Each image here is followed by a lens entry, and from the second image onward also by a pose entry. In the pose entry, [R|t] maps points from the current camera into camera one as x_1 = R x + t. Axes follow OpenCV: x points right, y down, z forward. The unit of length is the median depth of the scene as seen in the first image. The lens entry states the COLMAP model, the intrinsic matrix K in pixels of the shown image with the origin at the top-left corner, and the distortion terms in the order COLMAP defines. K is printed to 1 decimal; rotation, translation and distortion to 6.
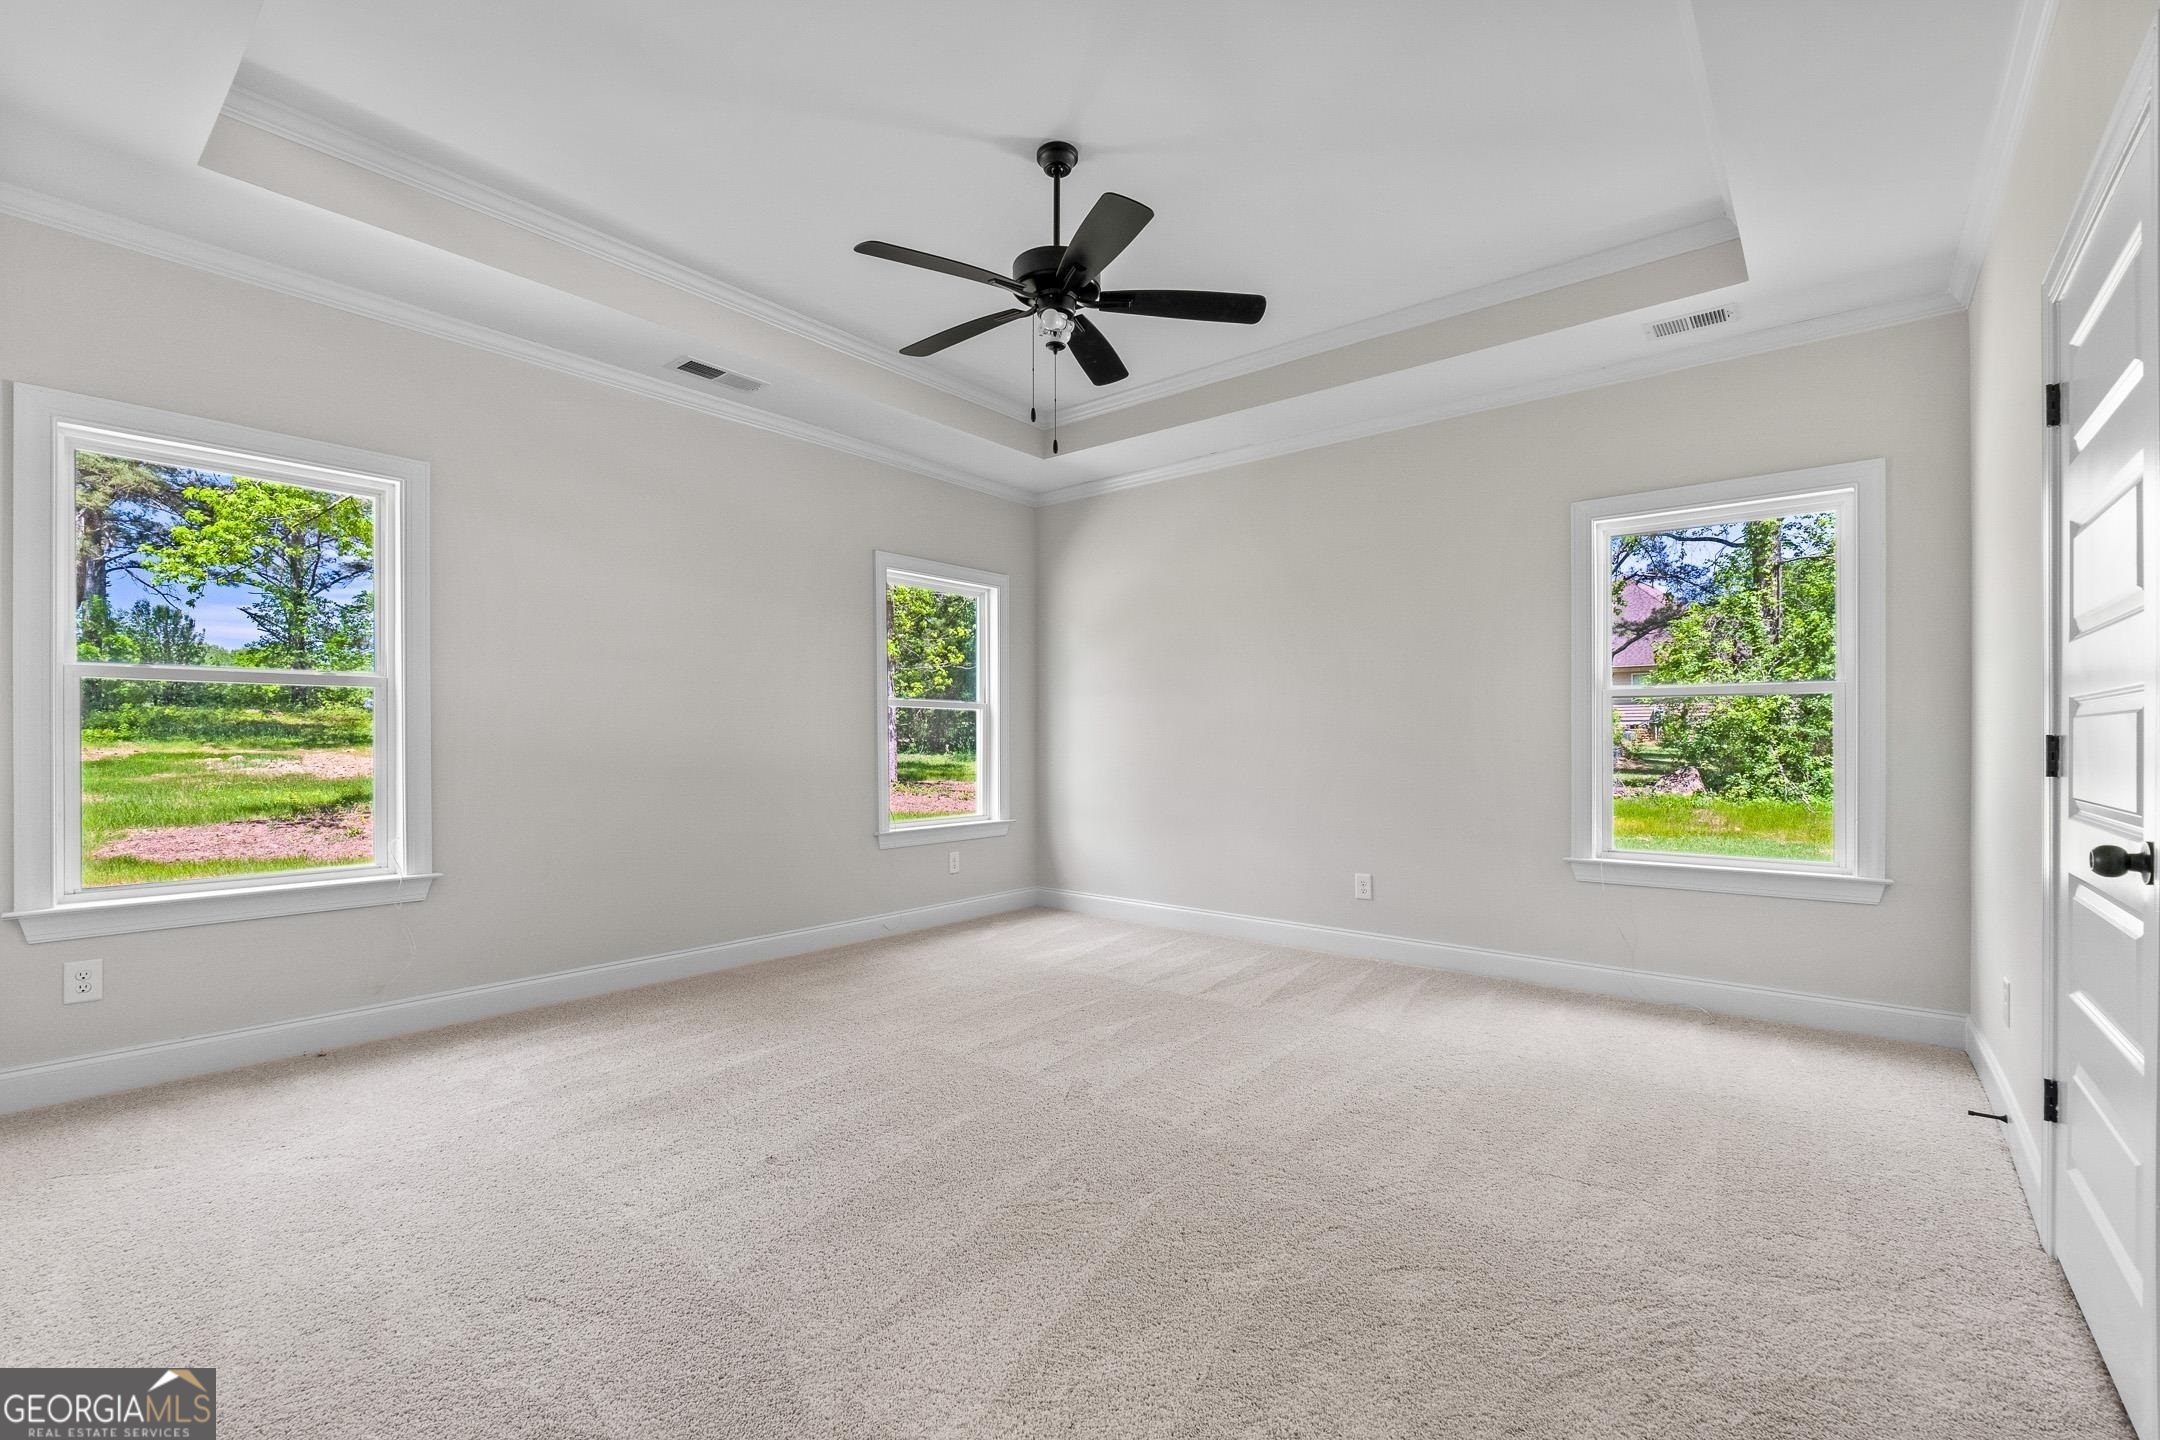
lens RADIAL K [[904.5, 0, 1067.1], [0, 904.5, 726.0], [0, 0, 1]] dist [-0.008258, -0.000261]
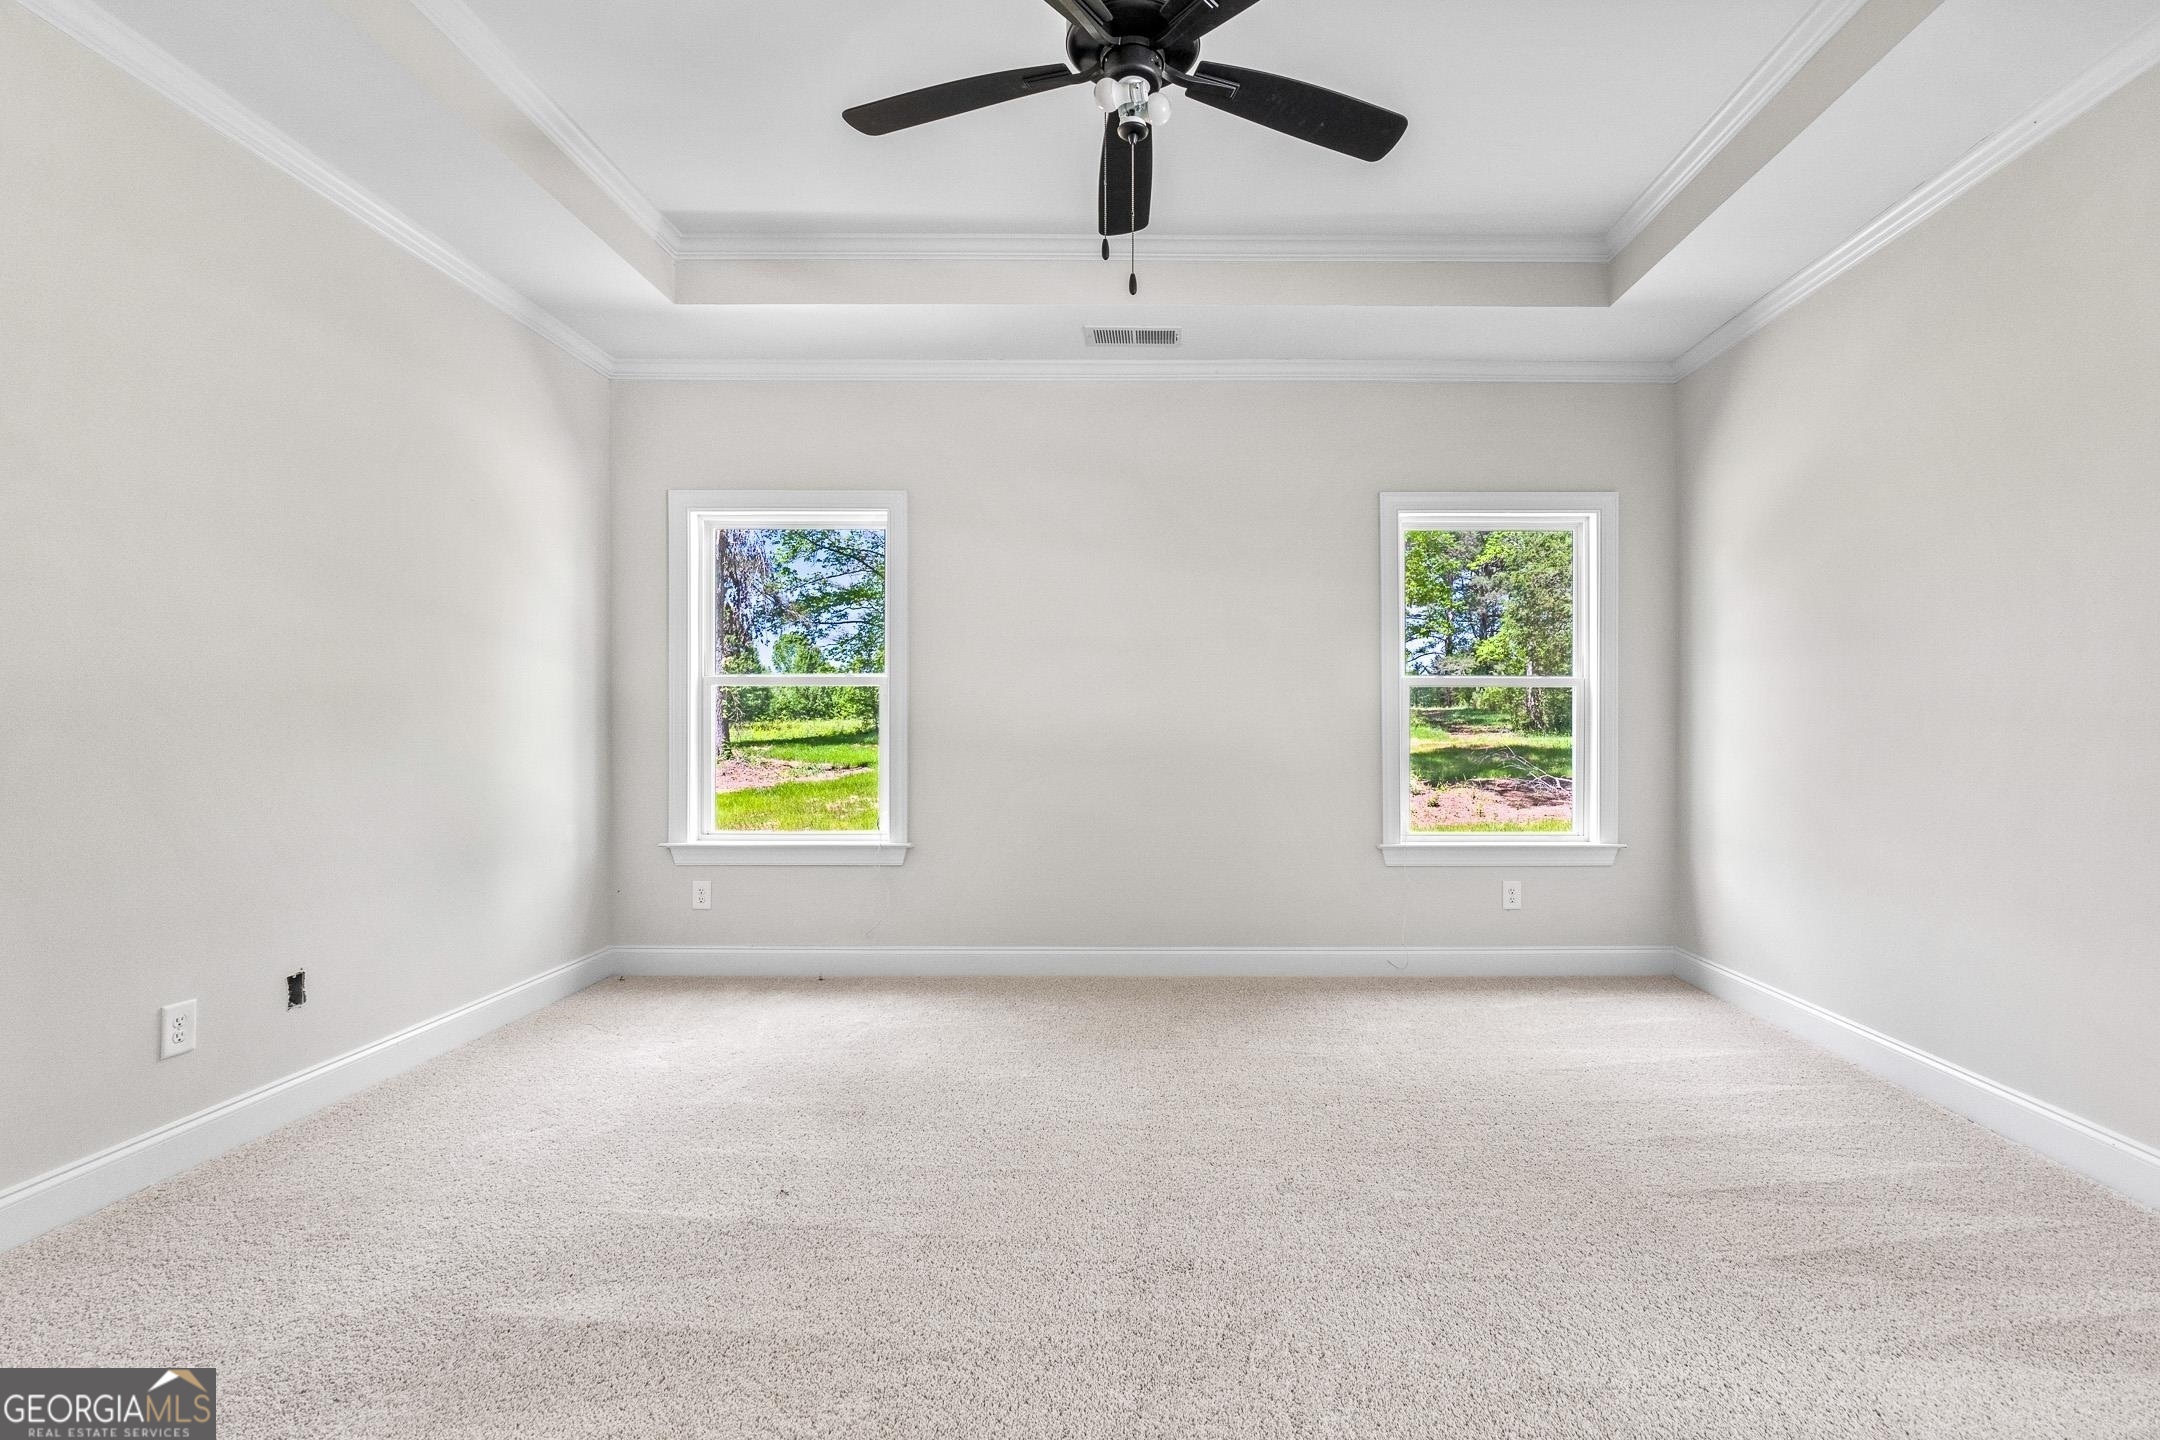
lens RADIAL K [[928.1, 0, 1080.0], [0, 928.1, 720.0], [0, 0, 1]] dist [-0.001780, -0.000343]
pose [[0.654552, -0.008009, -0.755975, 0.274724], [0.011475, 0.999934, -0.000658, 0.006352], [0.755930, -0.008244, 0.654600, 0.301680]]
